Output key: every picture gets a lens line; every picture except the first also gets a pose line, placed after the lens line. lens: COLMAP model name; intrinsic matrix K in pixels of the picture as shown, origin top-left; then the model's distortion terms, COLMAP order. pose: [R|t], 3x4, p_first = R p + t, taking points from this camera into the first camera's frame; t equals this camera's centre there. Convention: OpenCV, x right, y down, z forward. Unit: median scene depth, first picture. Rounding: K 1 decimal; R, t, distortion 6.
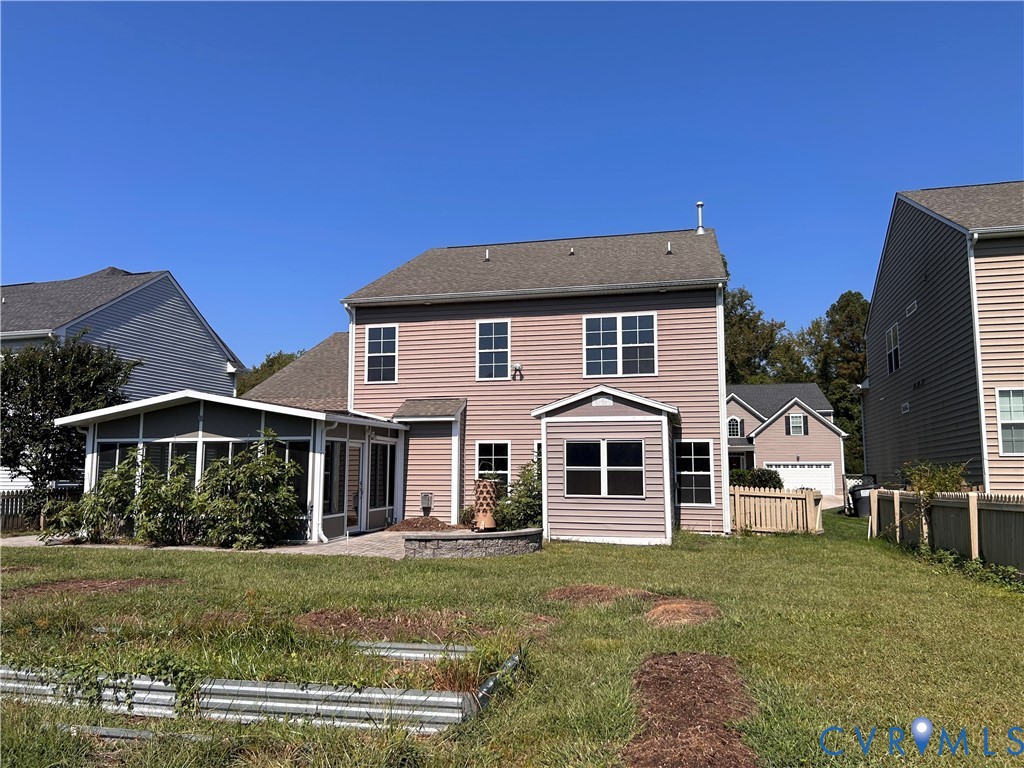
lens RADIAL K [[771.5, 0, 511.1], [0, 771.5, 382.2], [0, 0, 1]] dist [0.037631, -0.043424]
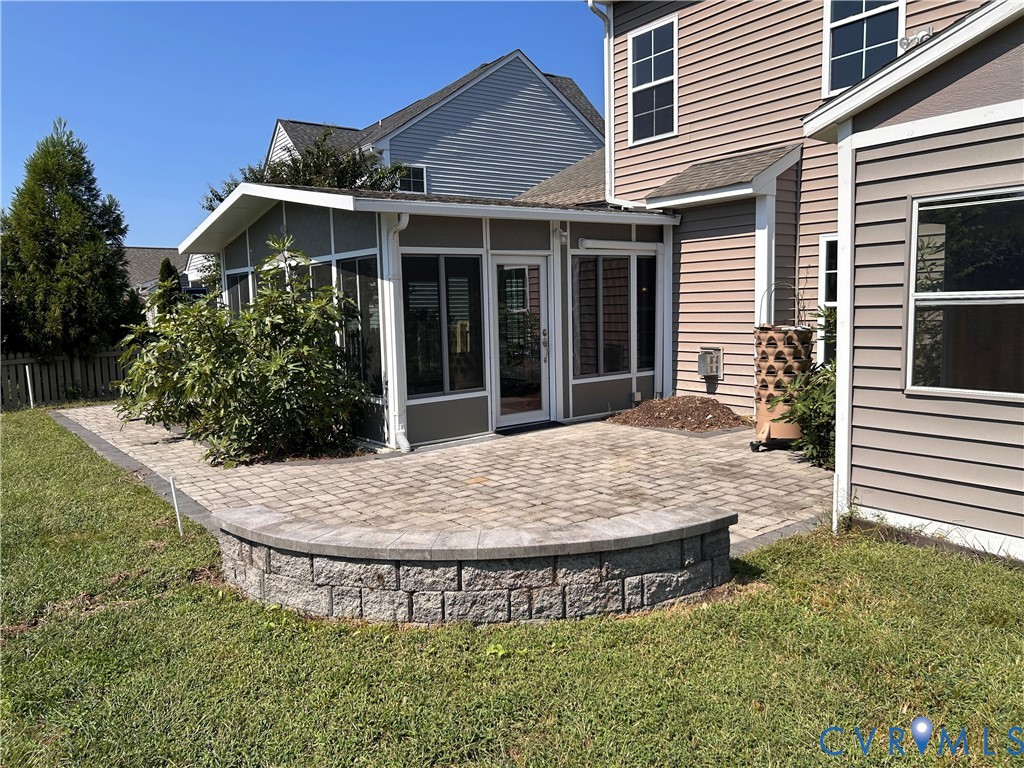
lens RADIAL K [[771.5, 0, 512.4], [0, 771.5, 388.9], [0, 0, 1]] dist [0.037631, -0.043424]
pose [[0.768183, 0.050712, -0.638219, 0.115117], [0.100196, 0.975052, 0.198077, 0.056276], [0.632341, -0.216107, 0.743937, 0.534987]]
